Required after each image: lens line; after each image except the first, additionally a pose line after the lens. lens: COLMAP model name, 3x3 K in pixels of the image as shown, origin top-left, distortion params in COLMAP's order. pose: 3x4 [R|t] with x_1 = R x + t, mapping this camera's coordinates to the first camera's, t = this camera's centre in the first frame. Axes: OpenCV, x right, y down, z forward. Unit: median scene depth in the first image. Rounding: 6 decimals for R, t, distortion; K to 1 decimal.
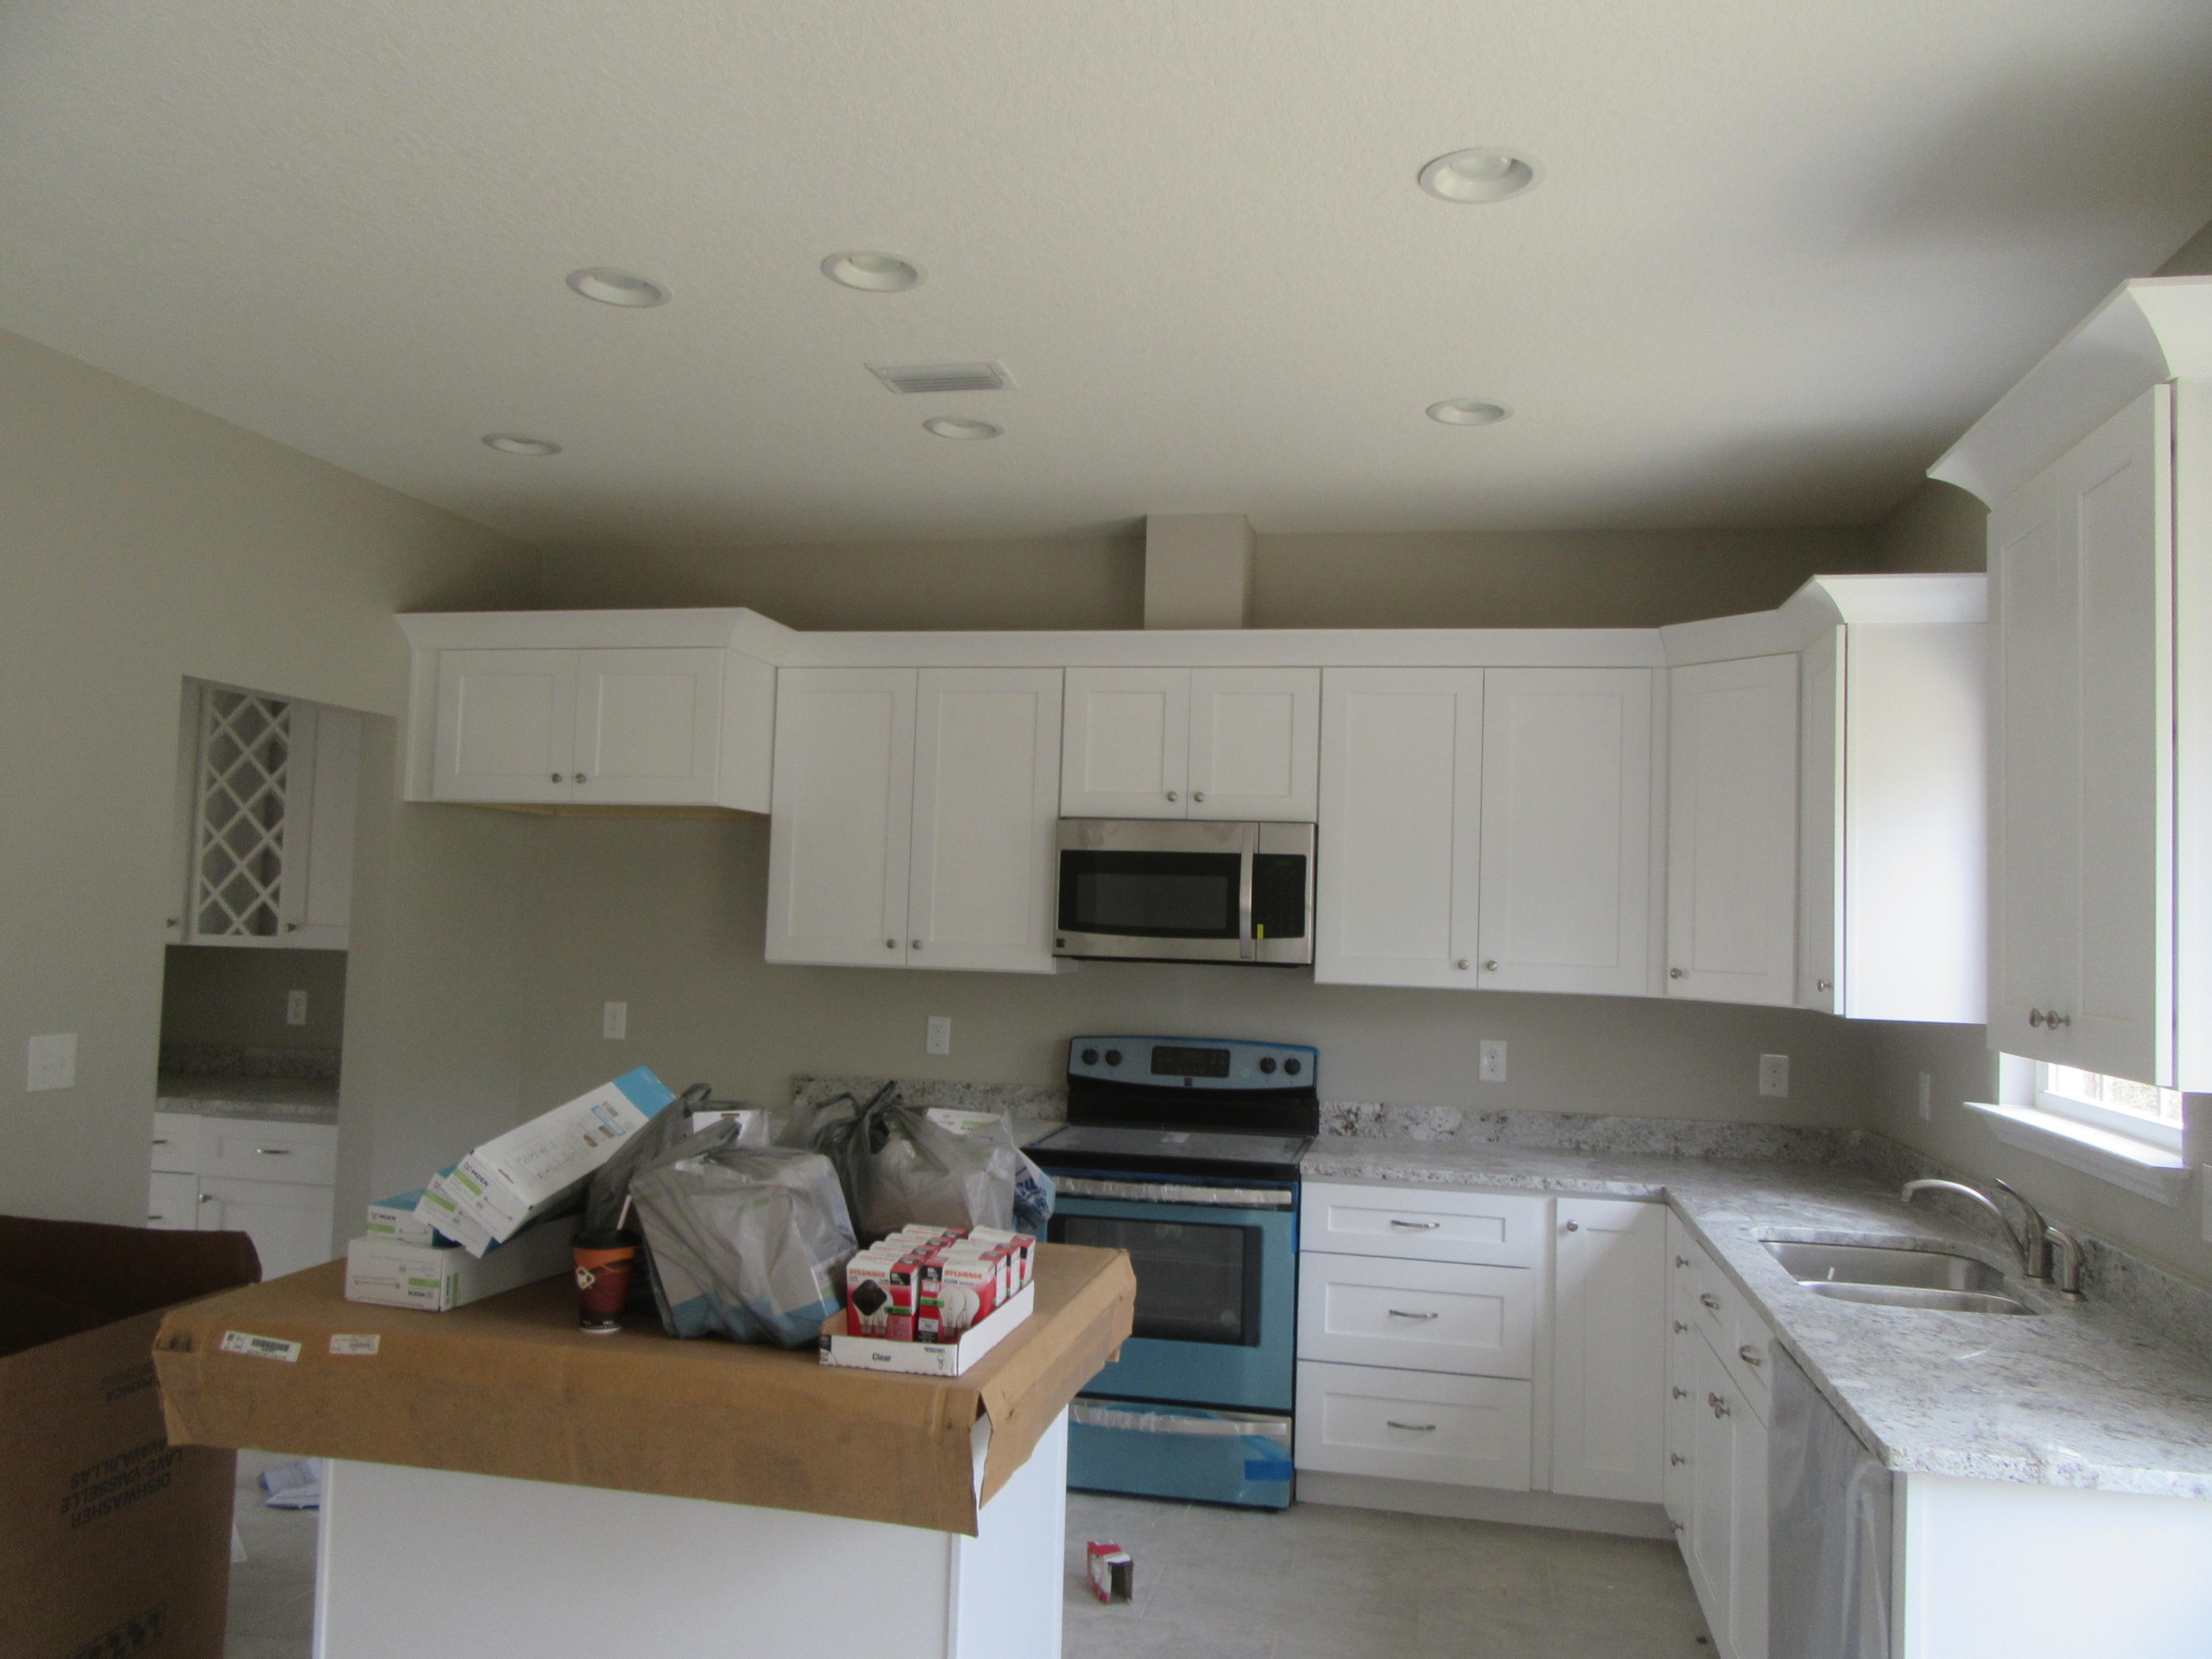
lens RADIAL K [[1644.0, 0, 1112.0], [0, 1644.0, 832.0], [0, 0, 1]] dist [-0.003182, 0.001578]
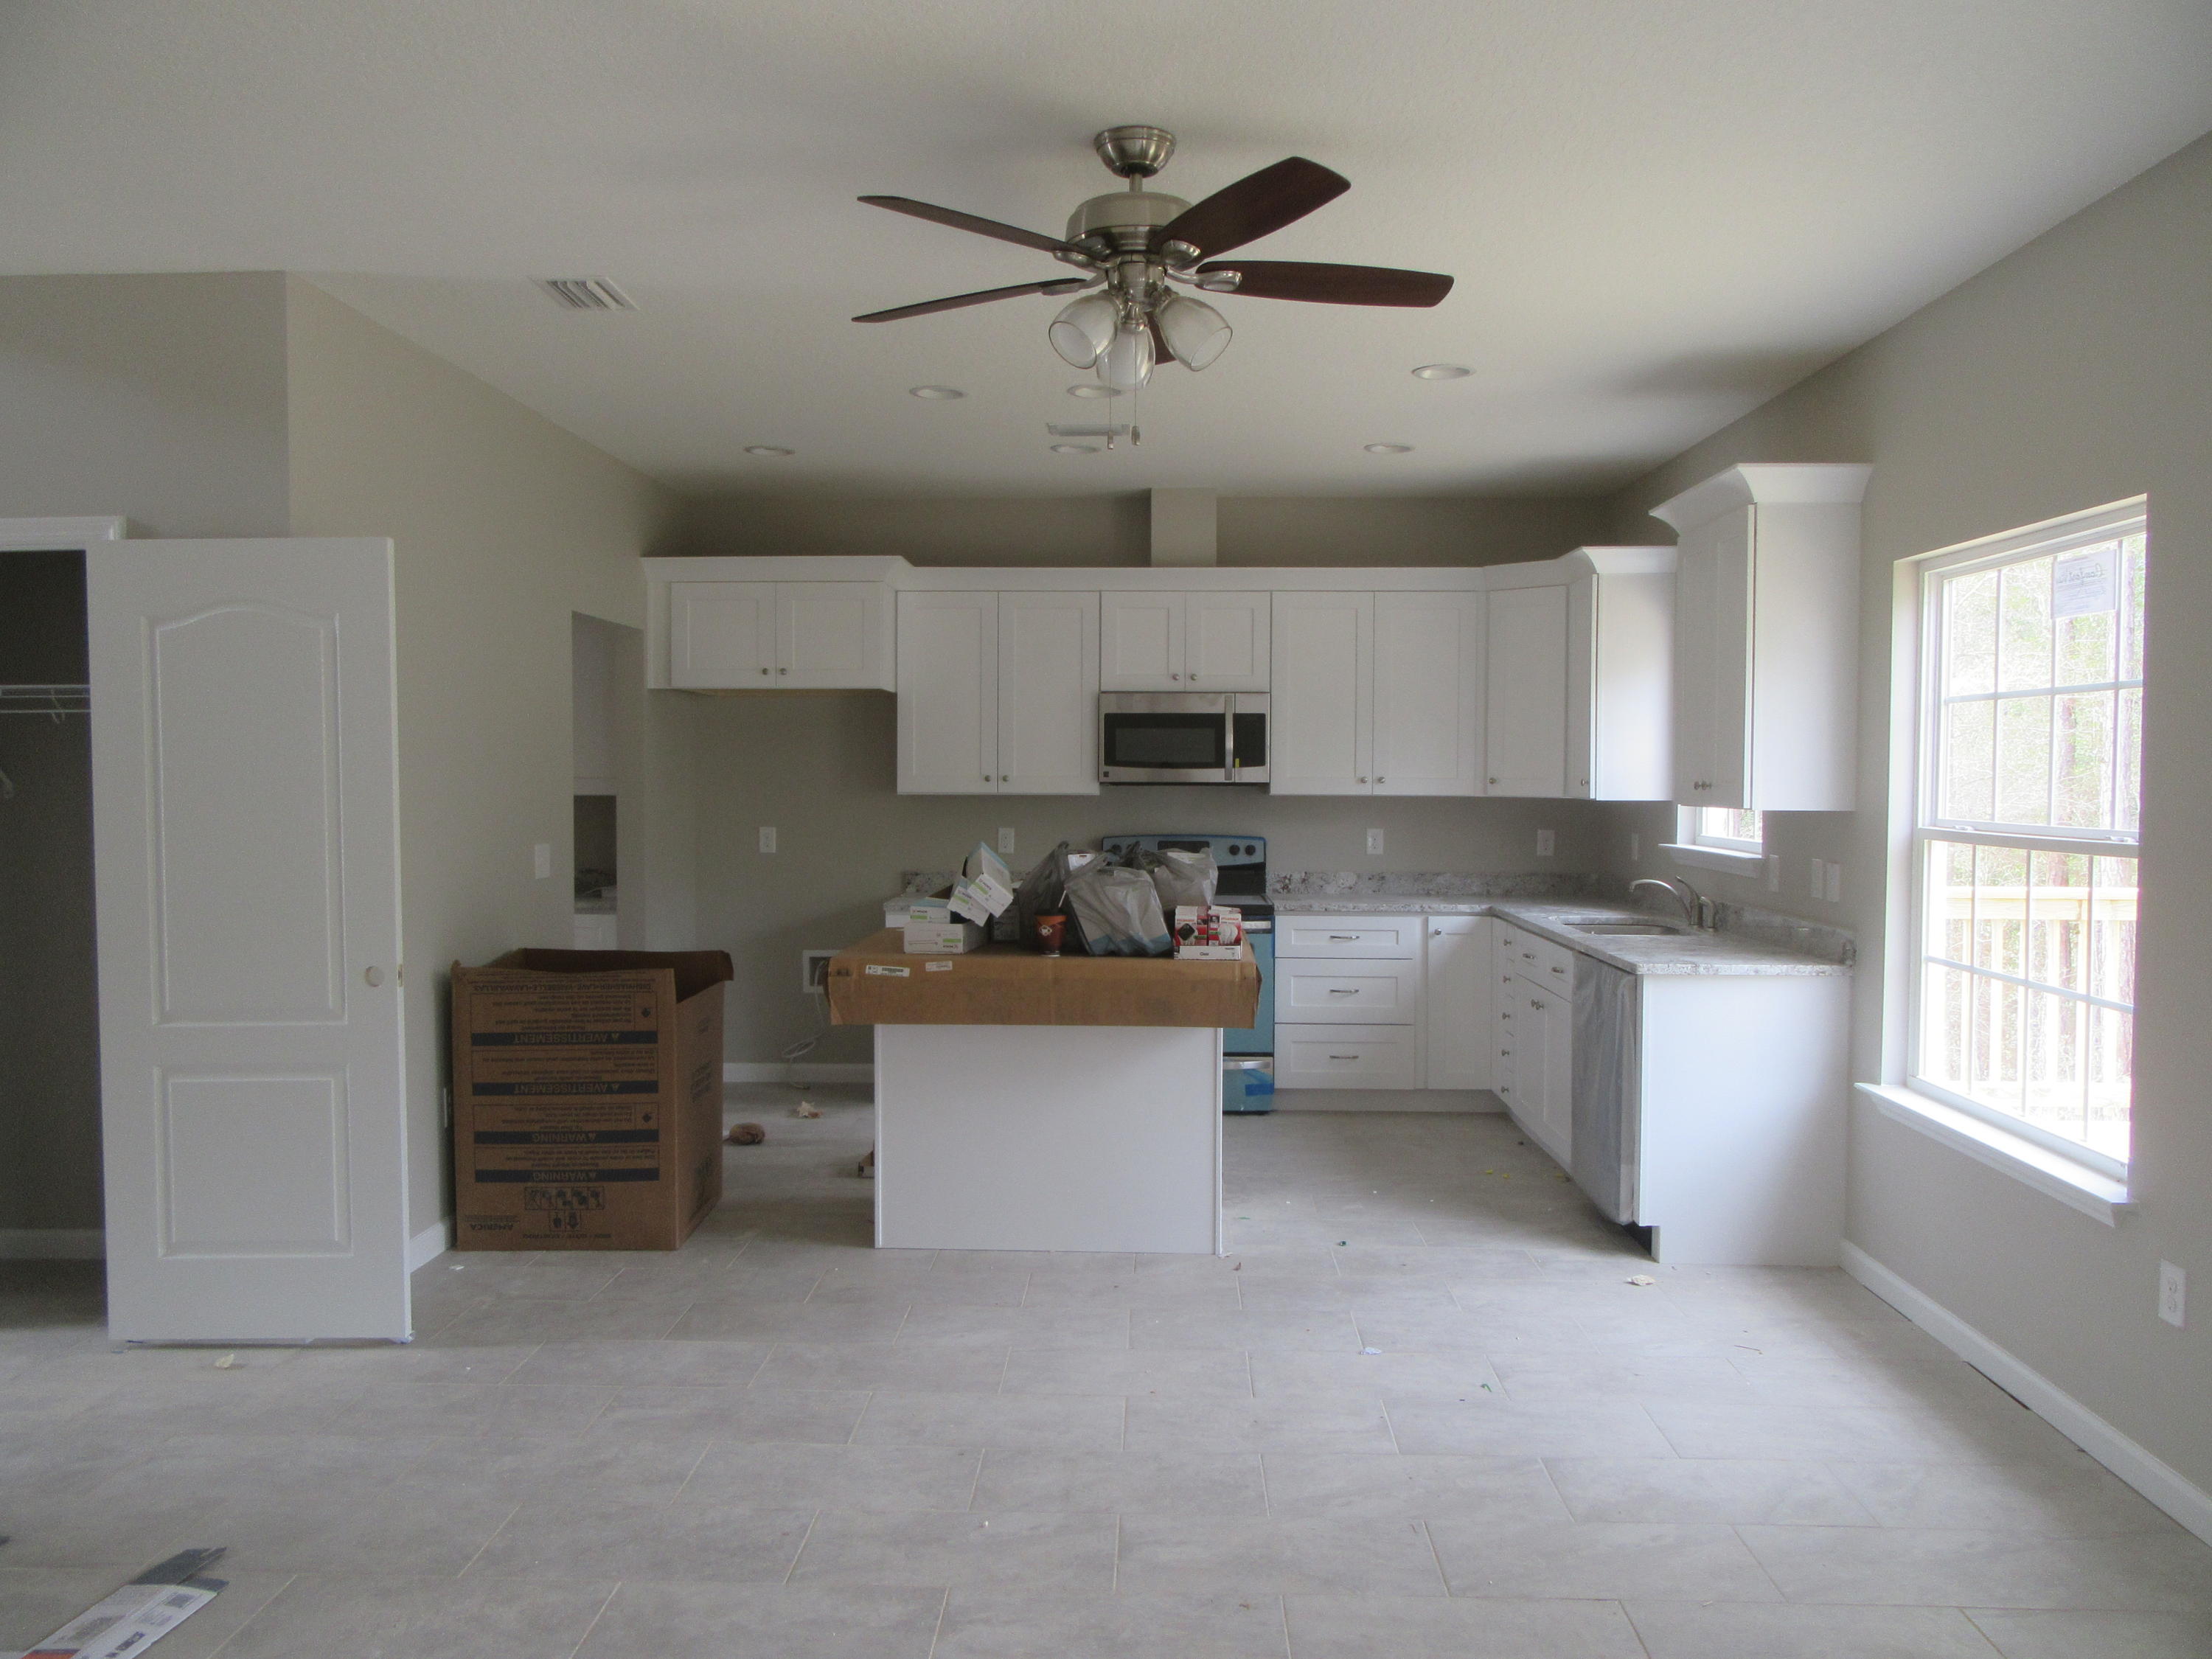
lens RADIAL K [[1644.0, 0, 1106.4], [0, 1644.0, 825.3], [0, 0, 1]] dist [-0.003182, 0.001578]
pose [[0.985397, -0.032960, 0.167054, -0.321015], [0.018333, 0.995920, 0.088357, -0.022642], [-0.169284, -0.084004, 0.981981, -0.564699]]
